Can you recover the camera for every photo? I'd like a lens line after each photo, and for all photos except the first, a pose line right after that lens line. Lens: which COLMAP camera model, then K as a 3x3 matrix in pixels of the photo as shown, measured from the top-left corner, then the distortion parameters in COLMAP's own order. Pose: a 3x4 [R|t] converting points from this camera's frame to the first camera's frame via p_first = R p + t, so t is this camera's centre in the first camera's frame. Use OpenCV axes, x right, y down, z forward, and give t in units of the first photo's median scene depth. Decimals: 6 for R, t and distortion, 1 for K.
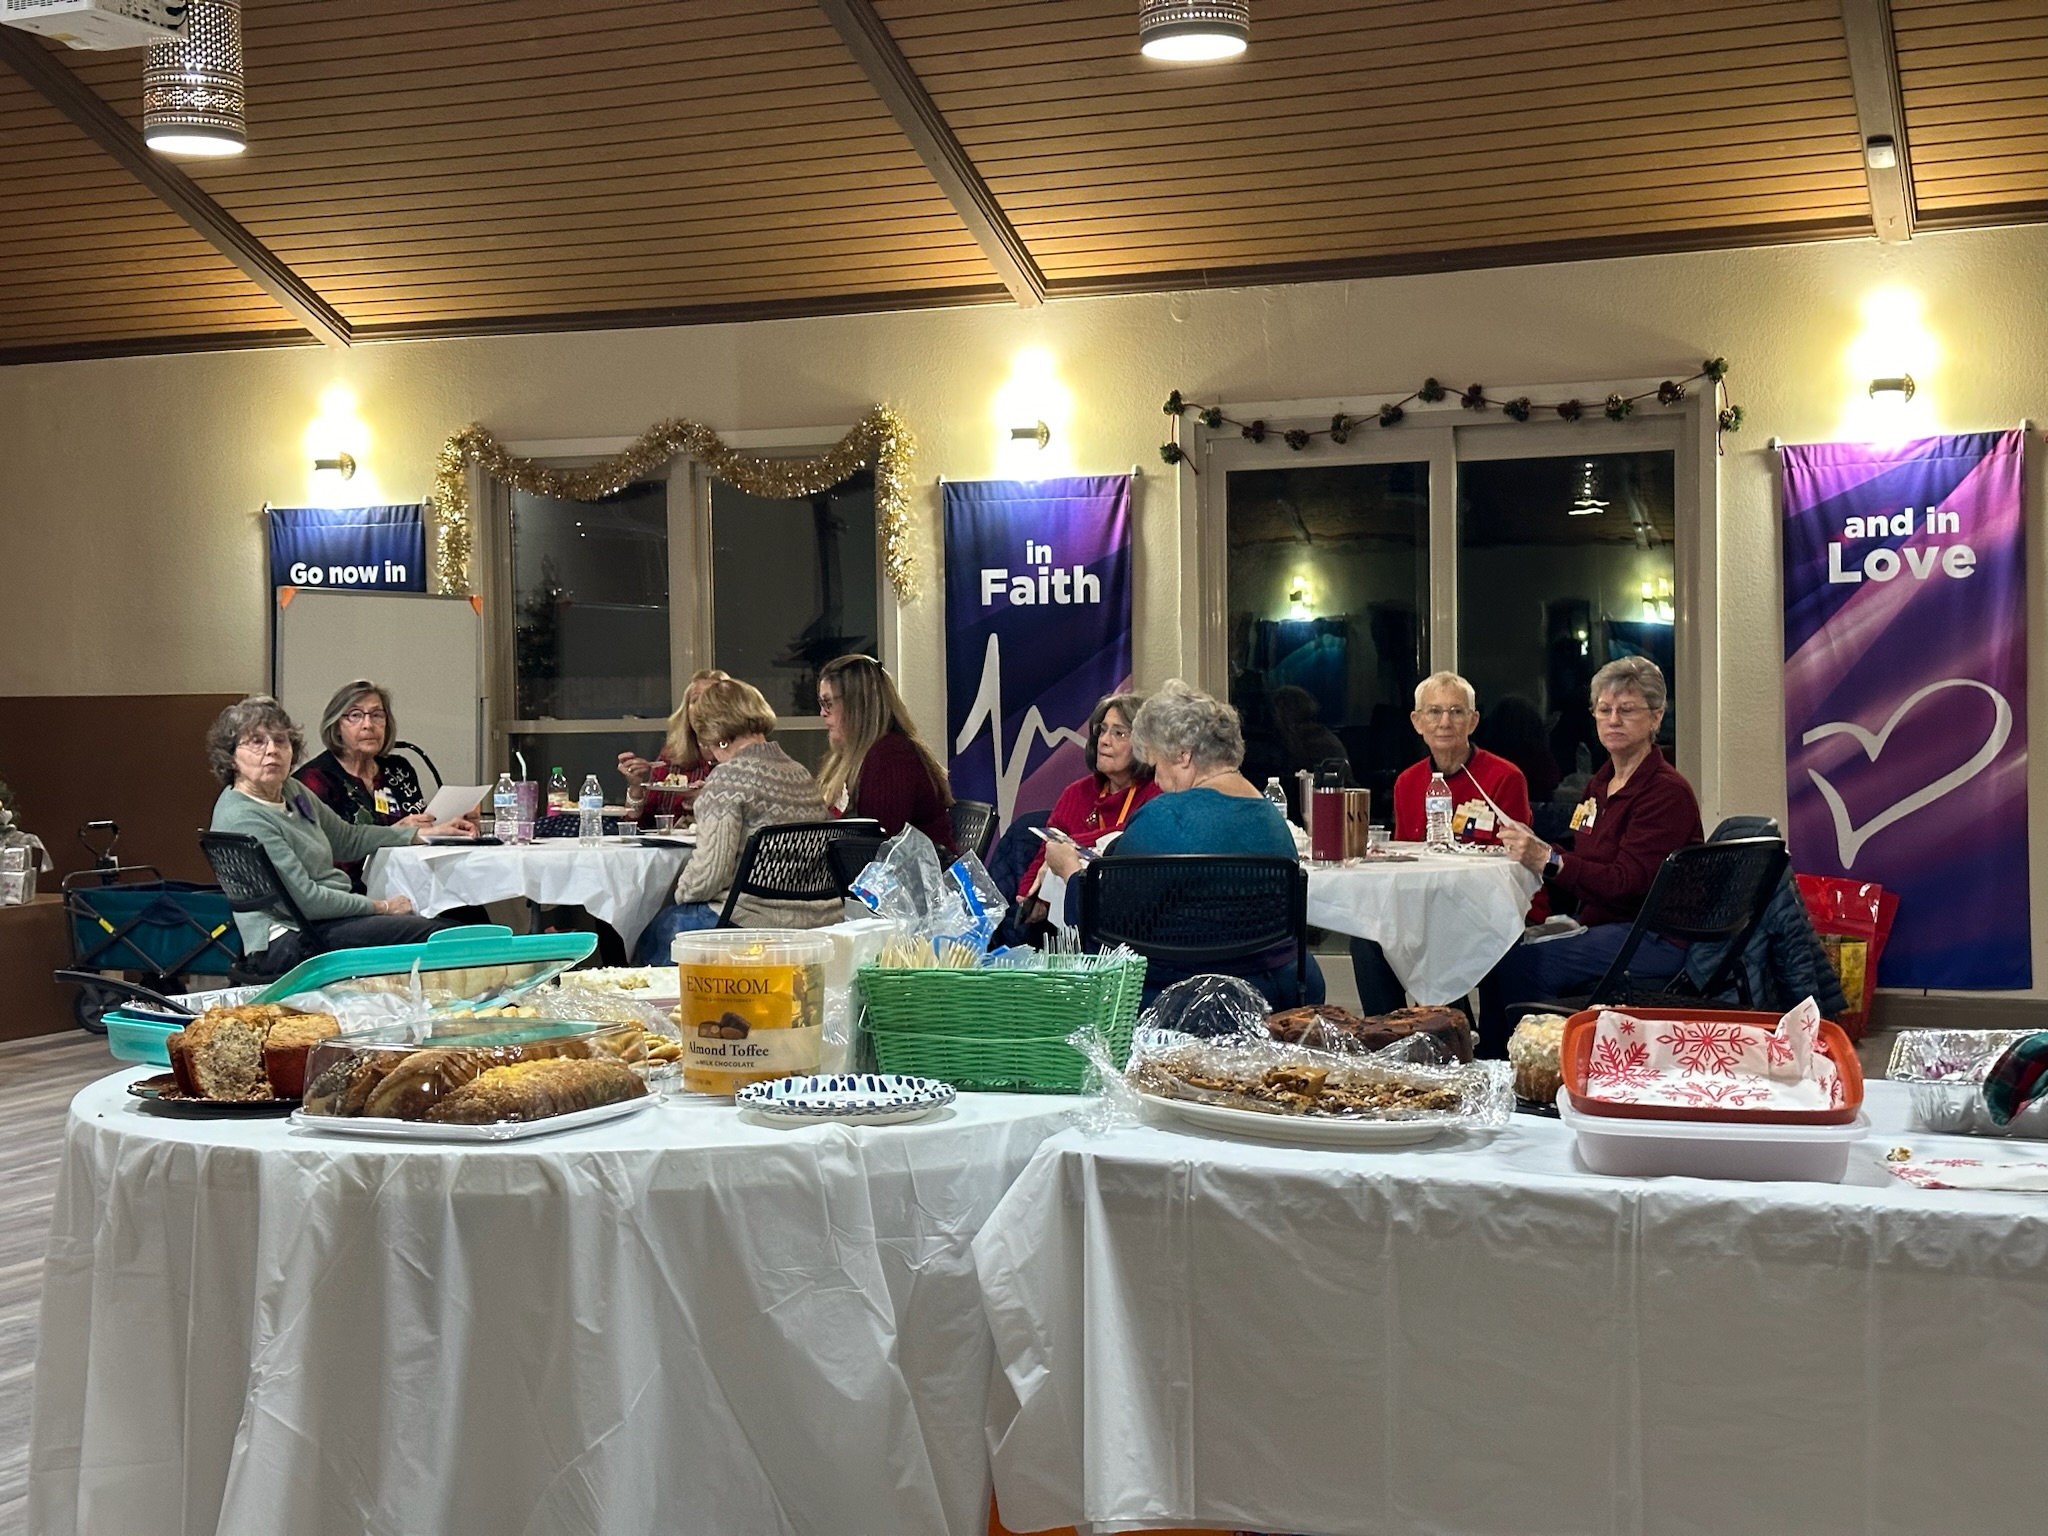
lens RADIAL K [[2797.5, 0, 983.3], [0, 2797.5, 801.9], [0, 0, 1]] dist [0.094228, 0.000000]
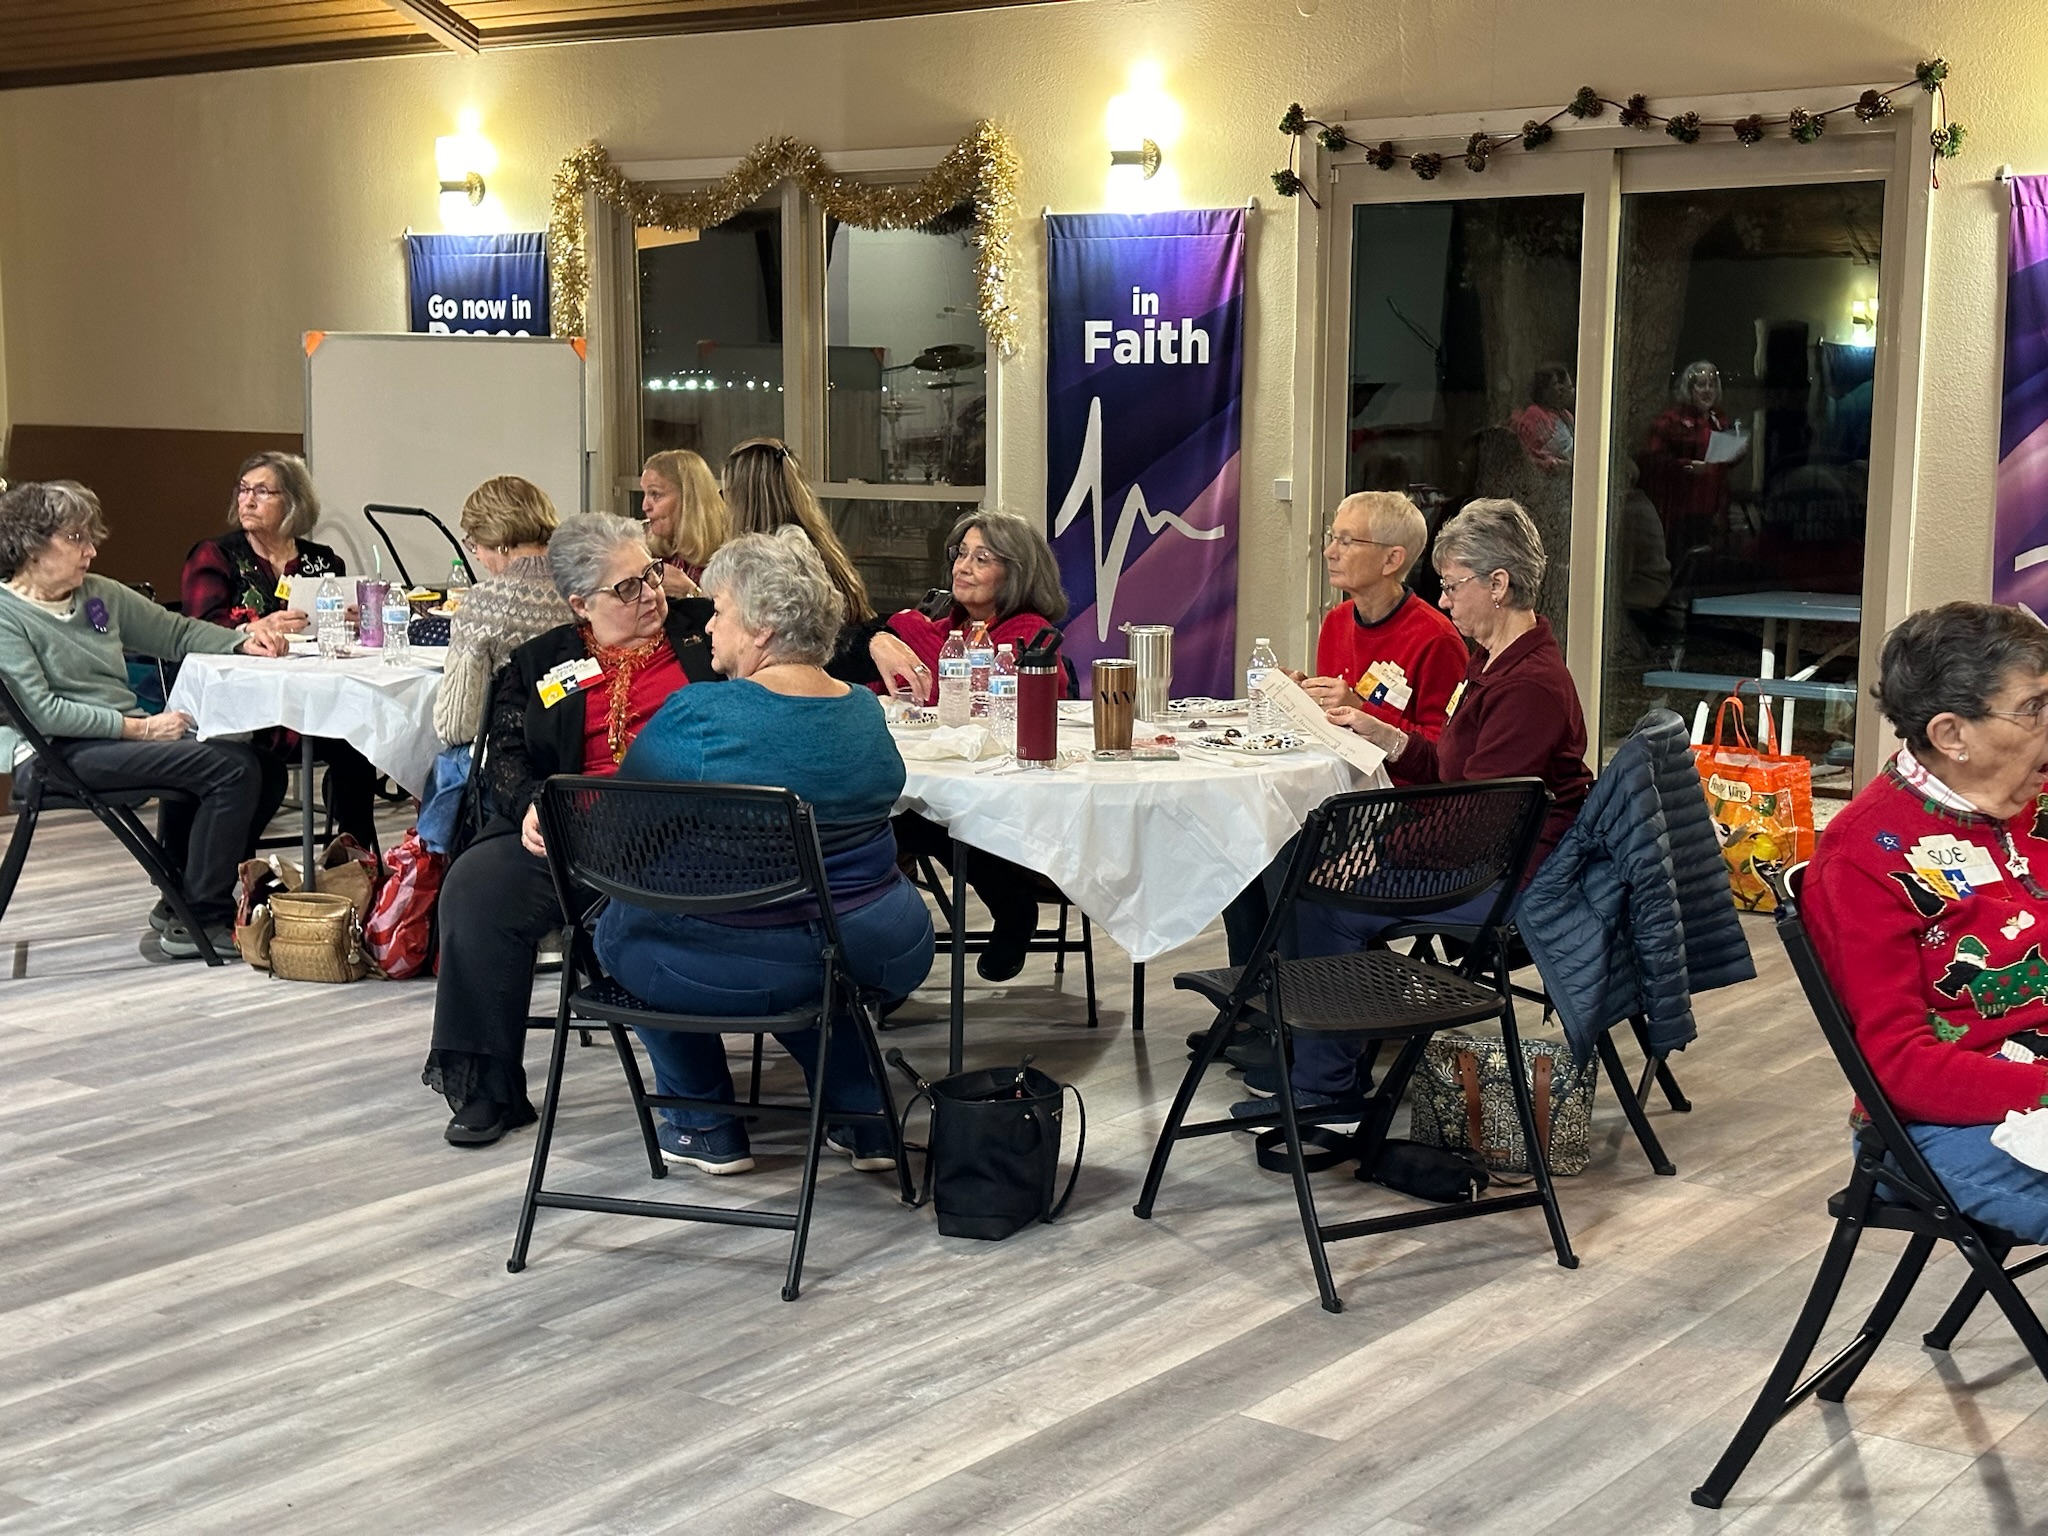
lens RADIAL K [[2797.5, 0, 1032.2], [0, 2797.5, 806.7], [0, 0, 1]] dist [0.094228, 0.000000]
pose [[0.967282, 0.055045, -0.247660, 0.228749], [-0.025846, 0.992481, 0.119641, -0.042726], [0.252384, -0.109325, 0.961431, 0.179796]]
